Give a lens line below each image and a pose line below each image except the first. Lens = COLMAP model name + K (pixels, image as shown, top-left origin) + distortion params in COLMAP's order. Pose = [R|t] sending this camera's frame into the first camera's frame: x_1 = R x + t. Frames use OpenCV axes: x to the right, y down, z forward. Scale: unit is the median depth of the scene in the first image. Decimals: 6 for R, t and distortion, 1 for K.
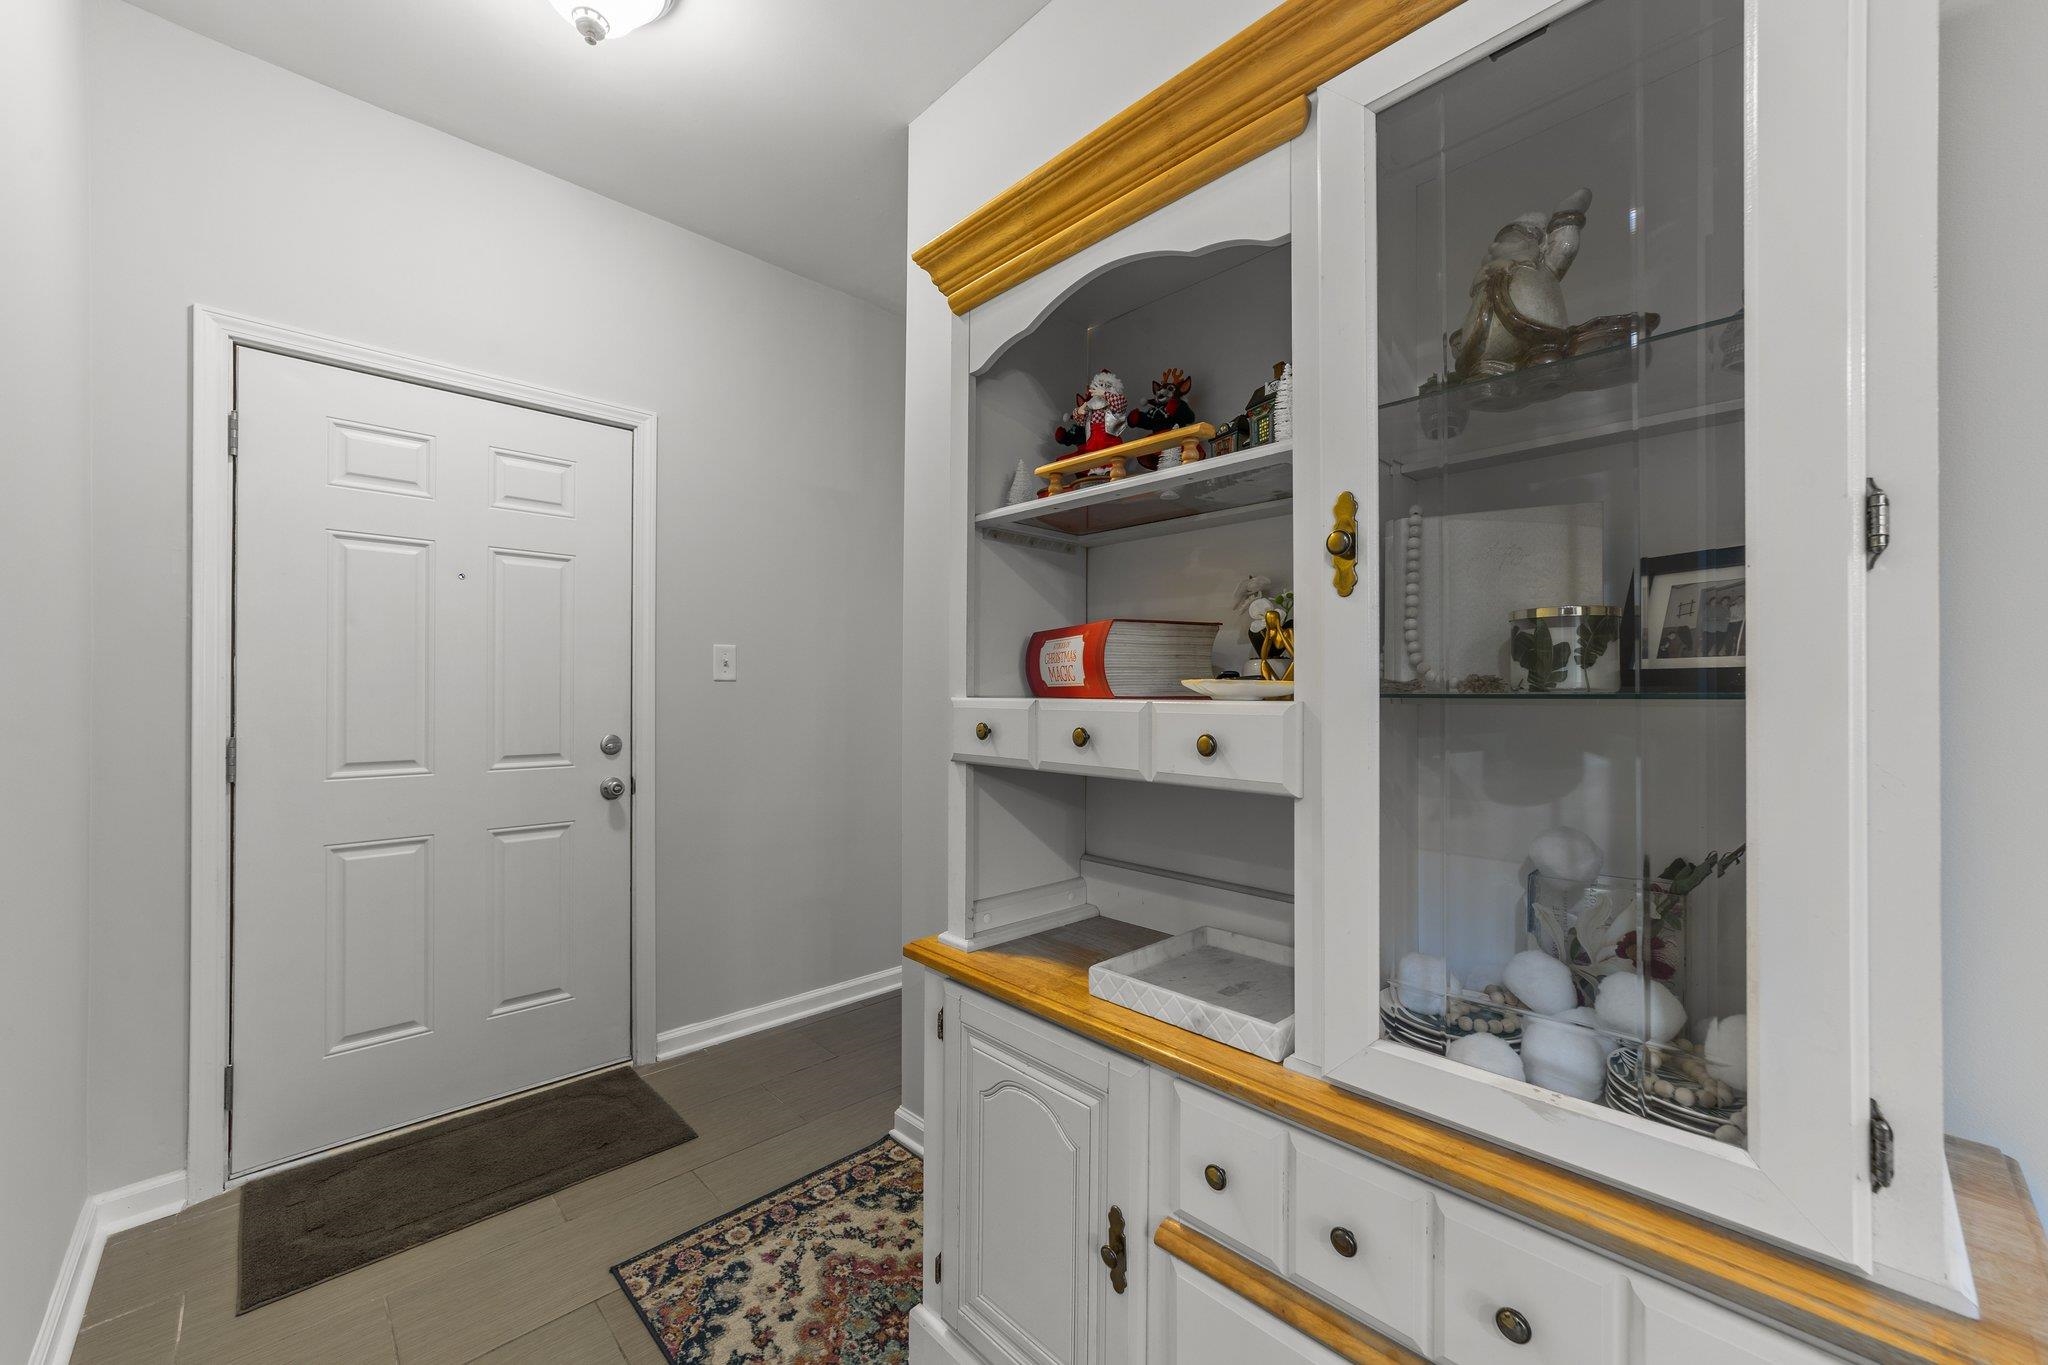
lens RADIAL K [[783.7, 0, 1022.3], [0, 783.7, 687.3], [0, 0, 1]] dist [-0.004825, 0.004908]
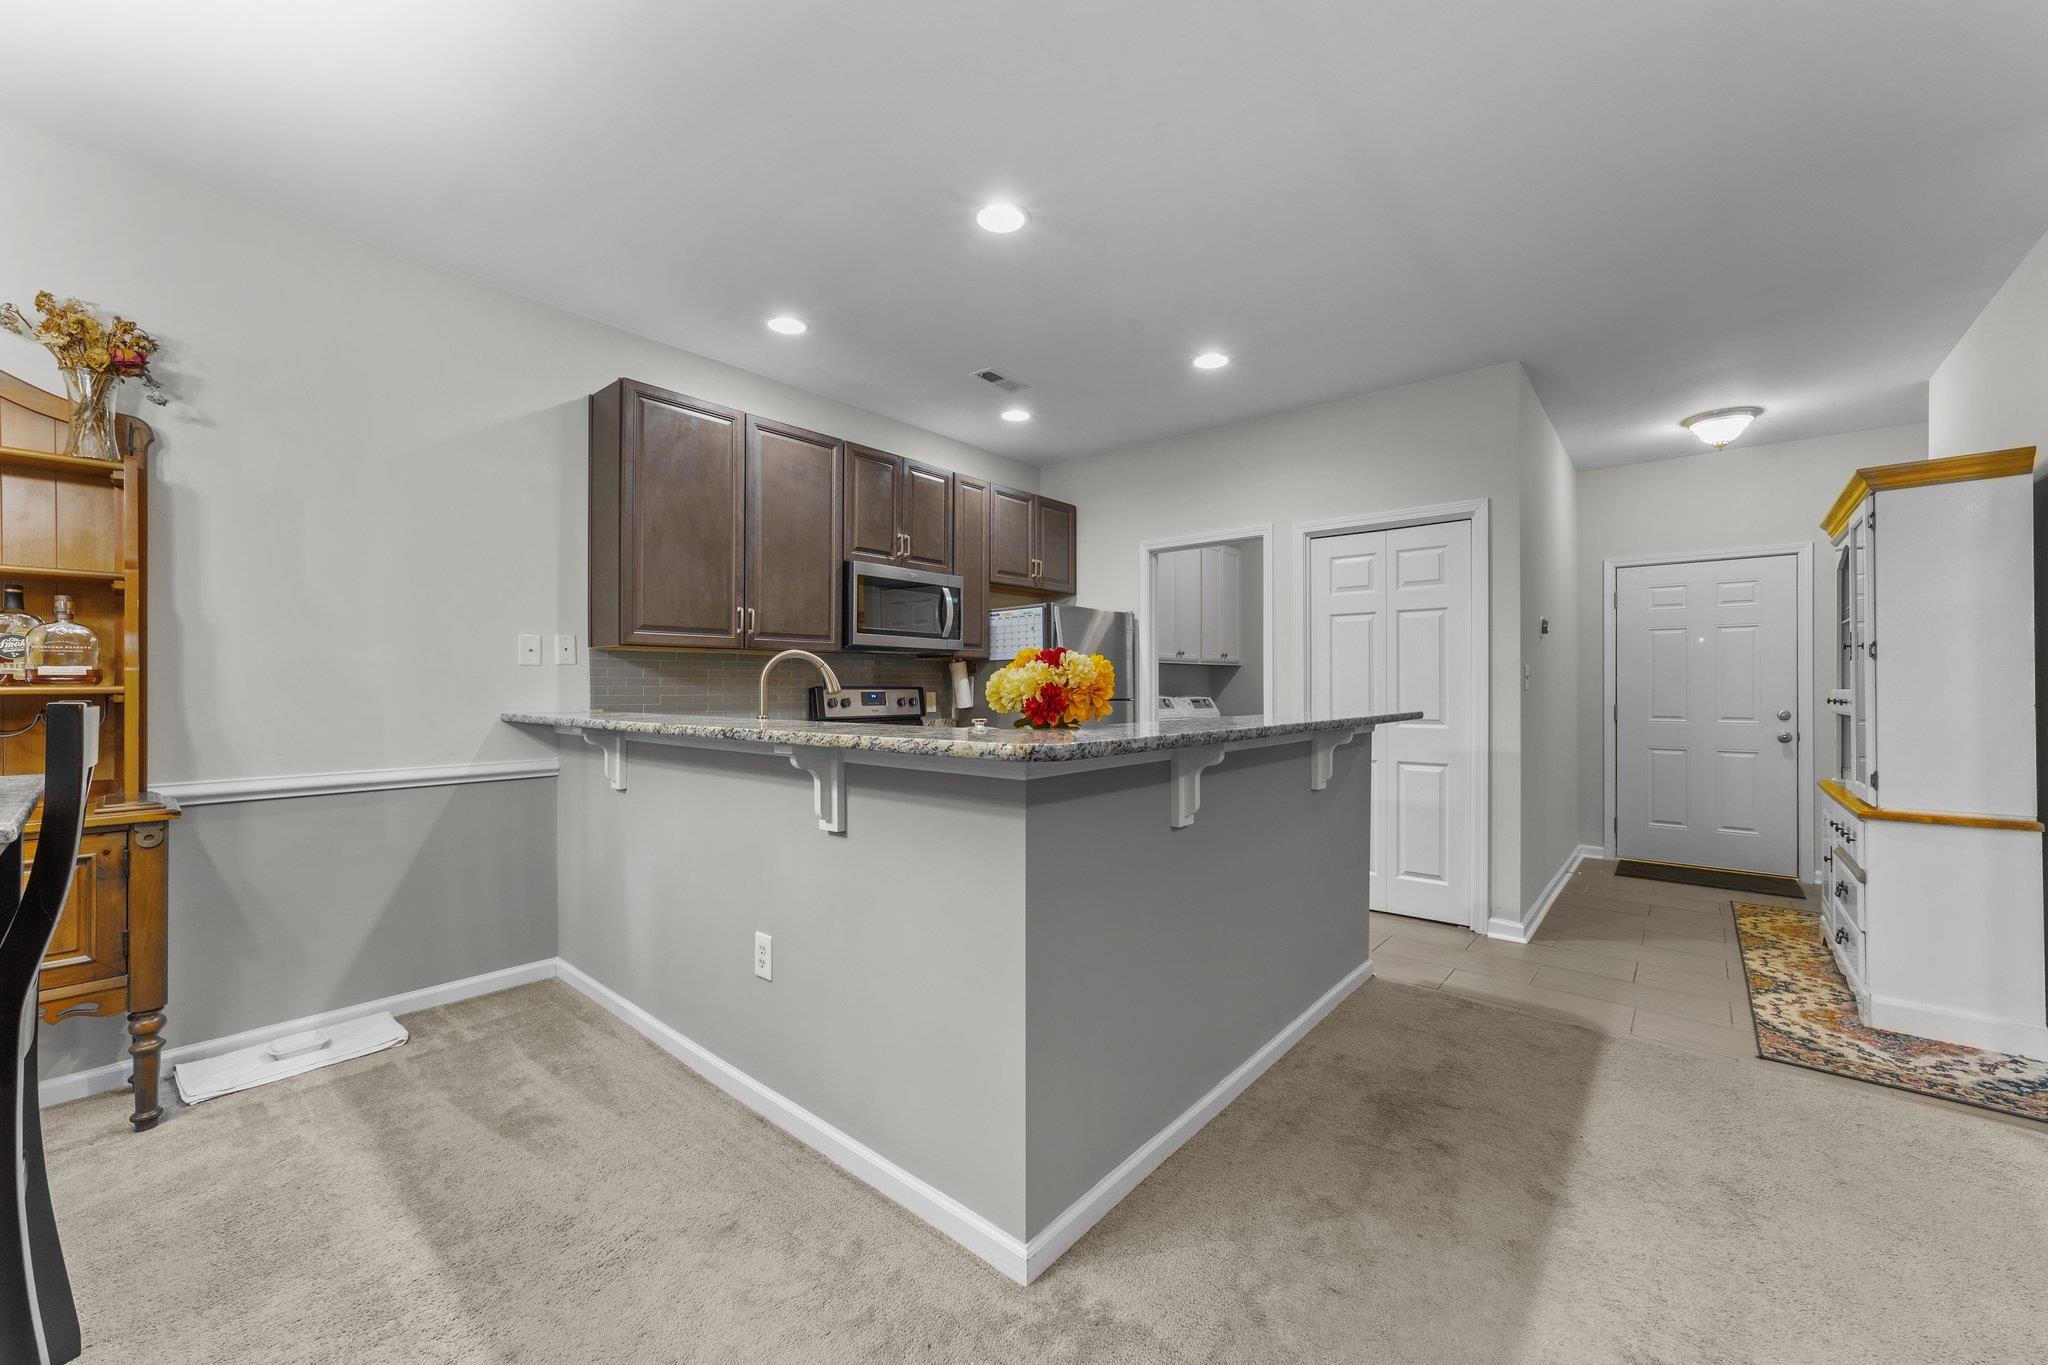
lens RADIAL K [[783.7, 0, 1013.7], [0, 783.7, 688.8], [0, 0, 1]] dist [-0.004825, 0.004908]
pose [[0.099727, -0.001527, -0.995014, 1.553396], [0.002229, 0.999997, -0.001311, 0.004711], [0.995012, -0.002087, 0.099730, -1.414573]]
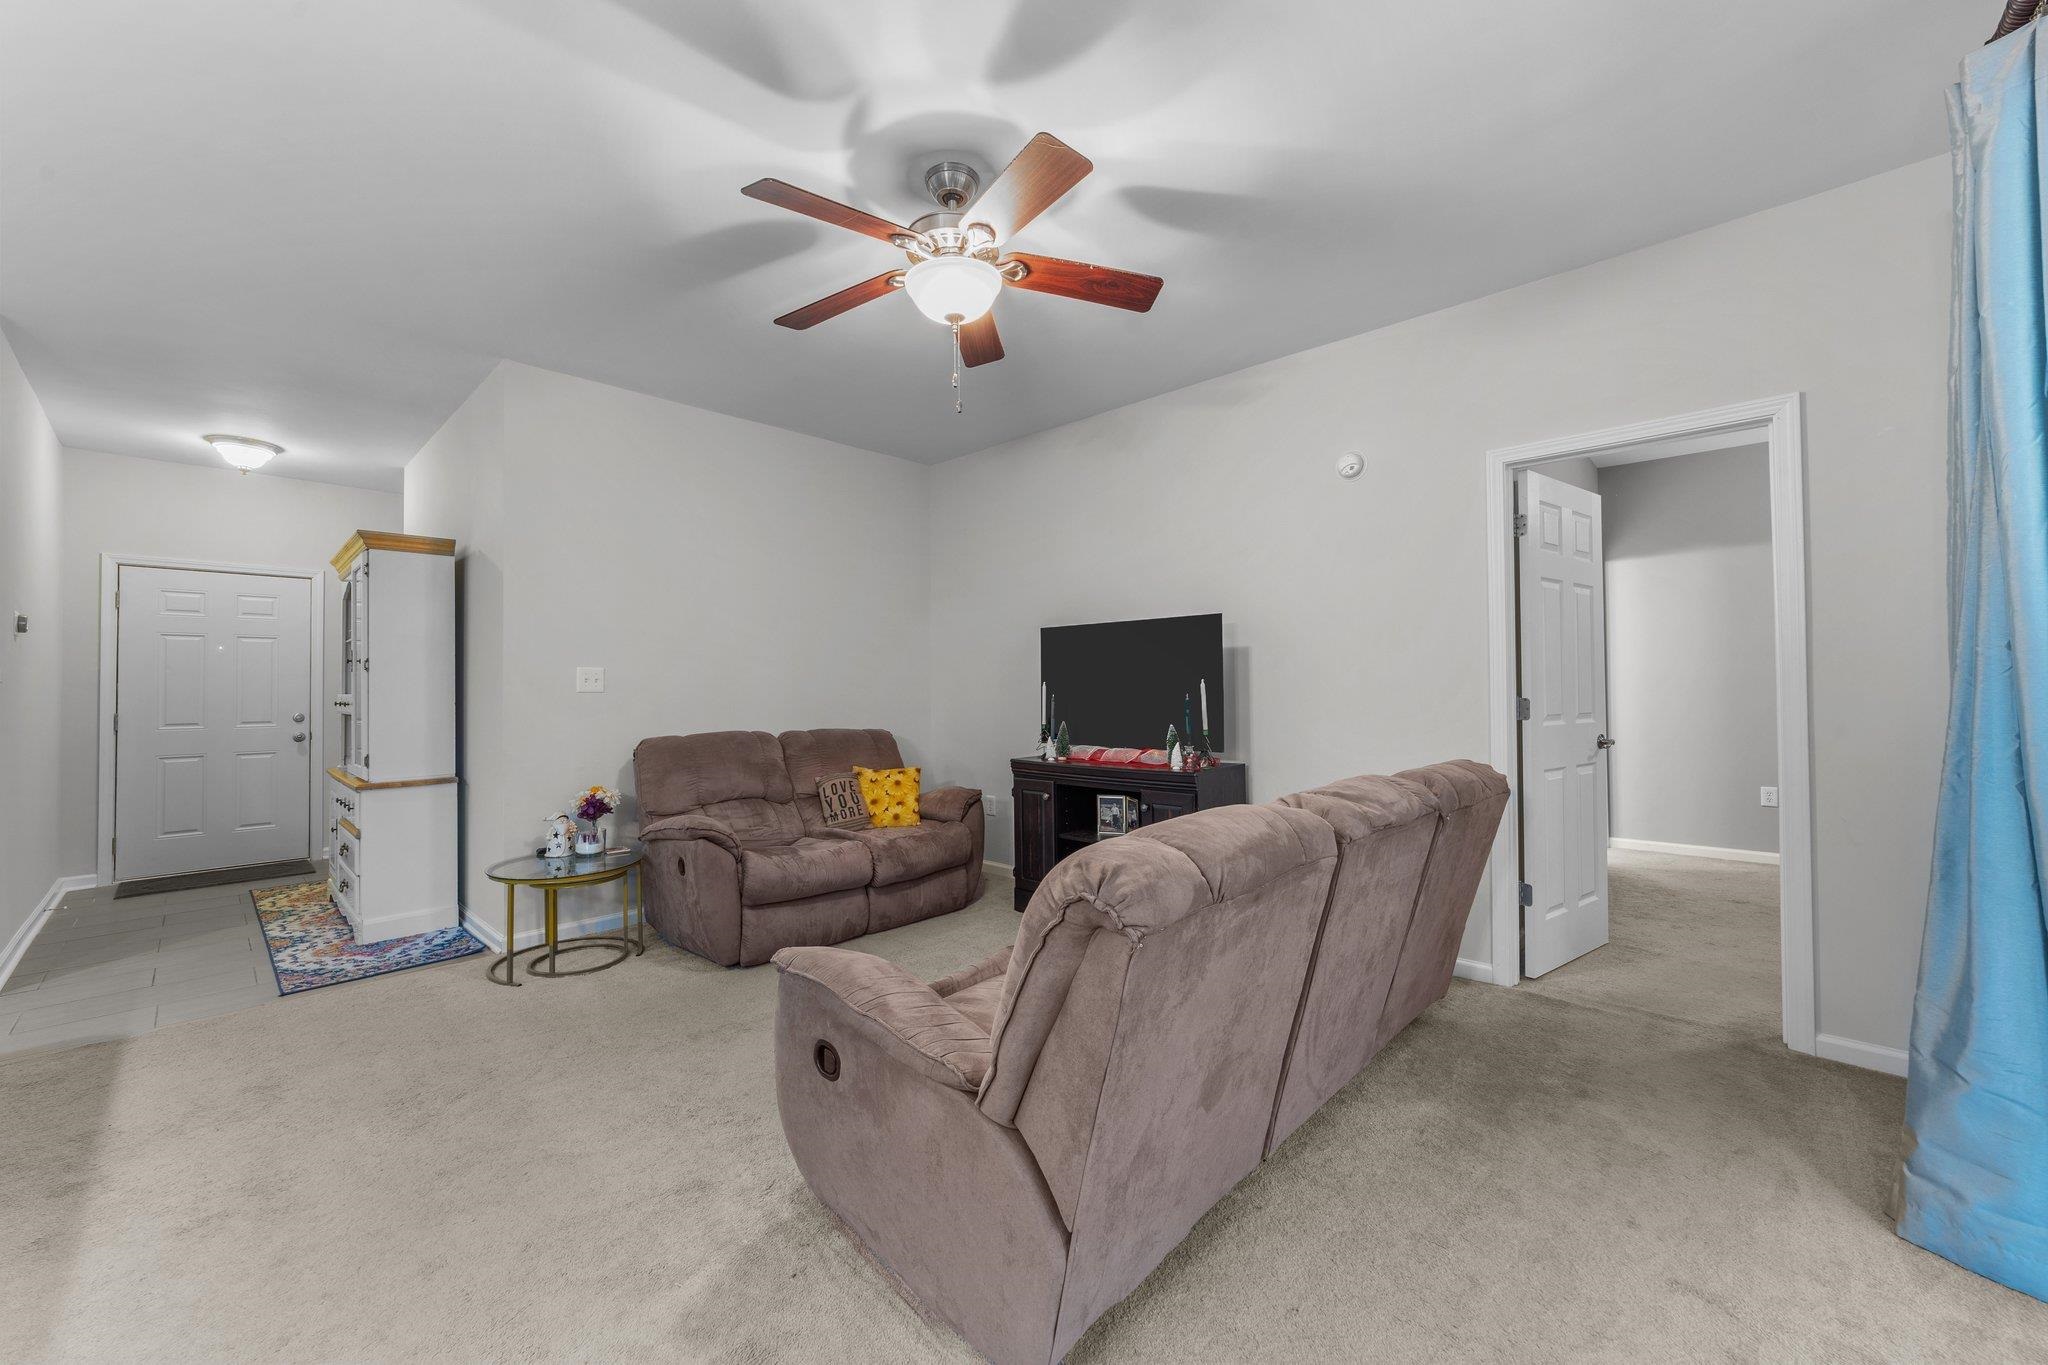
lens RADIAL K [[783.7, 0, 1033.8], [0, 783.7, 681.4], [0, 0, 1]] dist [-0.004825, 0.004908]
pose [[0.997958, -0.005537, 0.063640, 1.790827], [0.006261, 0.999918, -0.011188, 0.008260], [-0.063573, 0.011564, 0.997910, -1.725257]]
